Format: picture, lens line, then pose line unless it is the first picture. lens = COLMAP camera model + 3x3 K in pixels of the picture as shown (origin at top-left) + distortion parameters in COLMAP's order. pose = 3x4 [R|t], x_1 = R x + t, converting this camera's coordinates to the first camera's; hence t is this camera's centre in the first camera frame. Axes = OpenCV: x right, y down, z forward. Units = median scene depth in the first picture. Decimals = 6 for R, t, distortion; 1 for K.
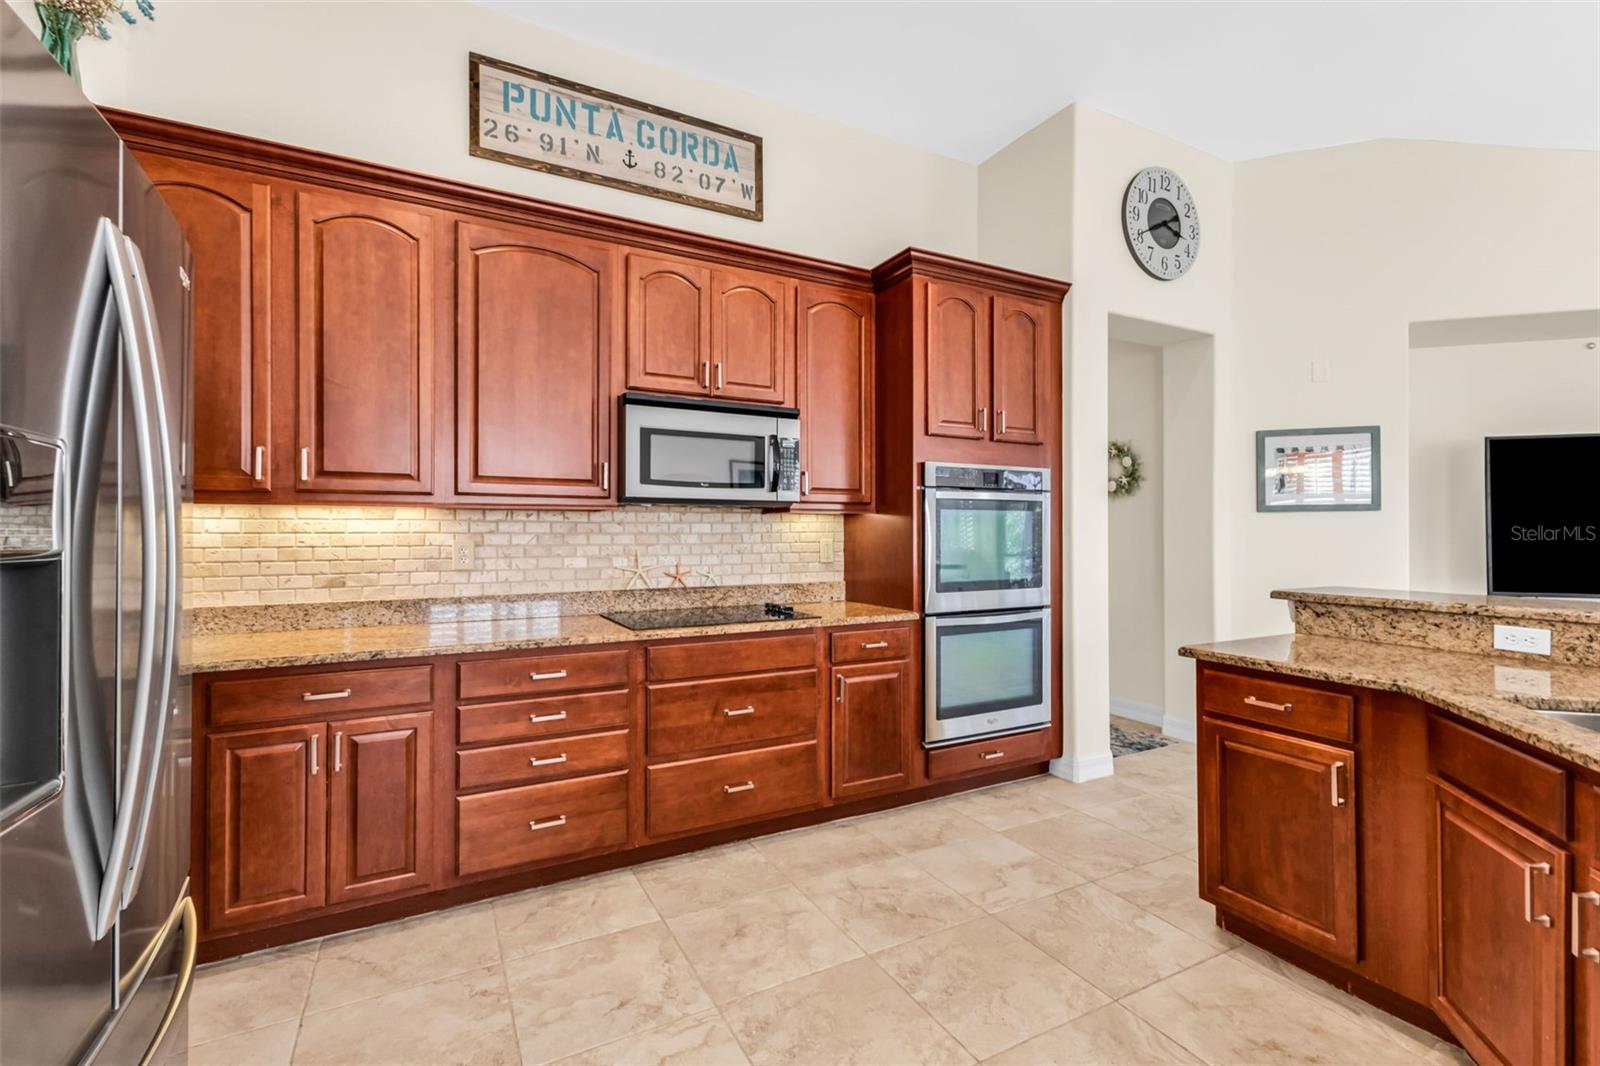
lens RADIAL K [[685.7, 0, 817.5], [0, 685.7, 528.9], [0, 0, 1]] dist [0.011270, -0.001036]
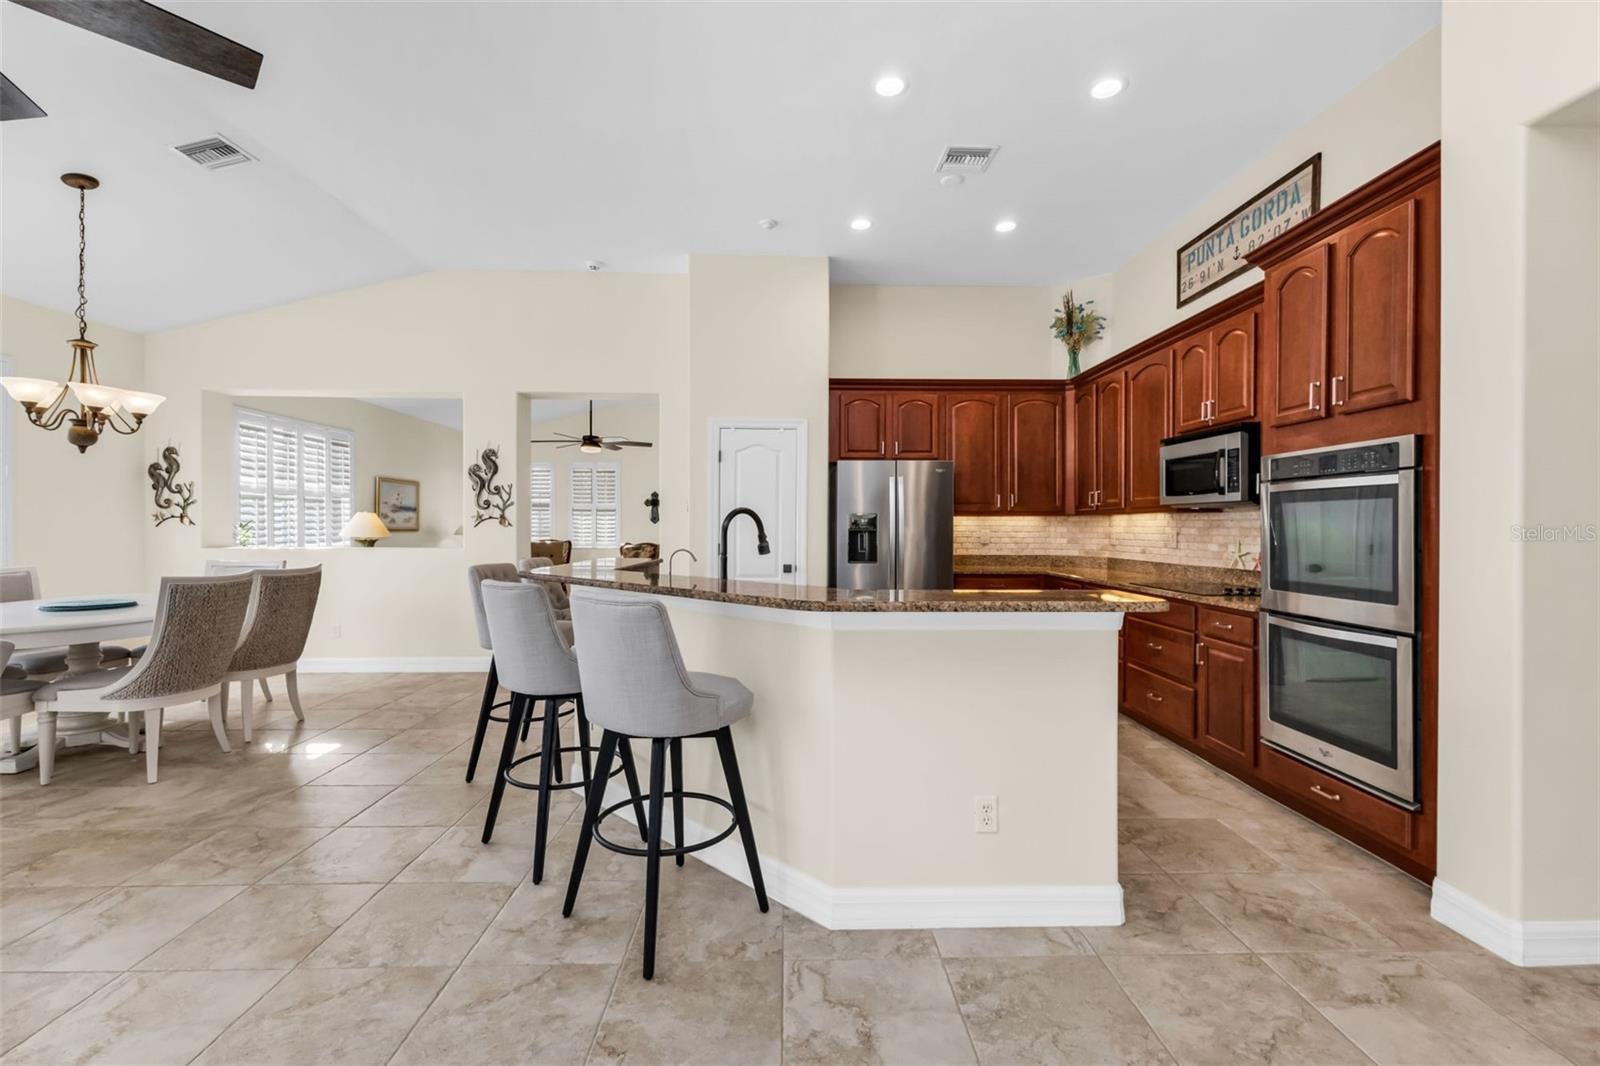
lens RADIAL K [[685.7, 0, 800.7], [0, 685.7, 527.3], [0, 0, 1]] dist [0.011270, -0.001036]
pose [[-0.445093, 0.002005, -0.895482, 1.377452], [0.007988, 0.999967, -0.001732, 0.001300], [0.895449, -0.007924, -0.445094, 0.855863]]
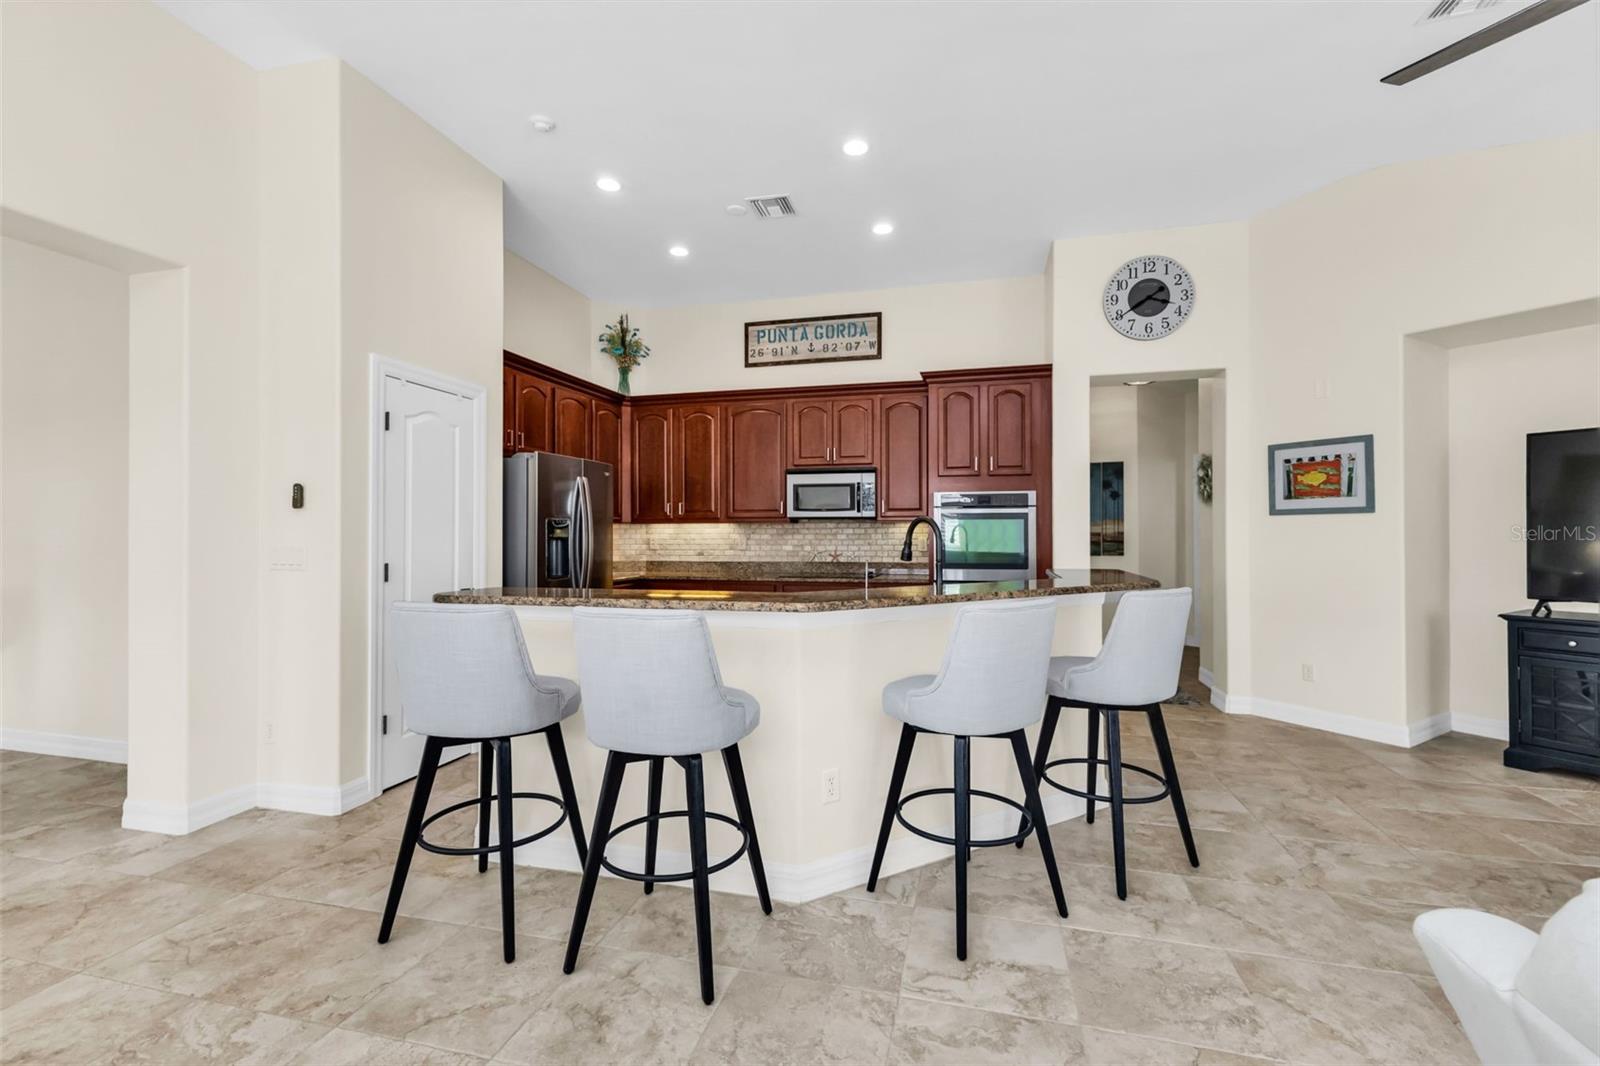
lens RADIAL K [[685.7, 0, 807.8], [0, 685.7, 526.9], [0, 0, 1]] dist [0.011270, -0.001036]
pose [[0.735019, -0.006381, -0.678017, 1.106900], [0.008077, 0.999967, -0.000655, -0.013076], [0.677999, -0.004995, 0.735046, -0.495171]]
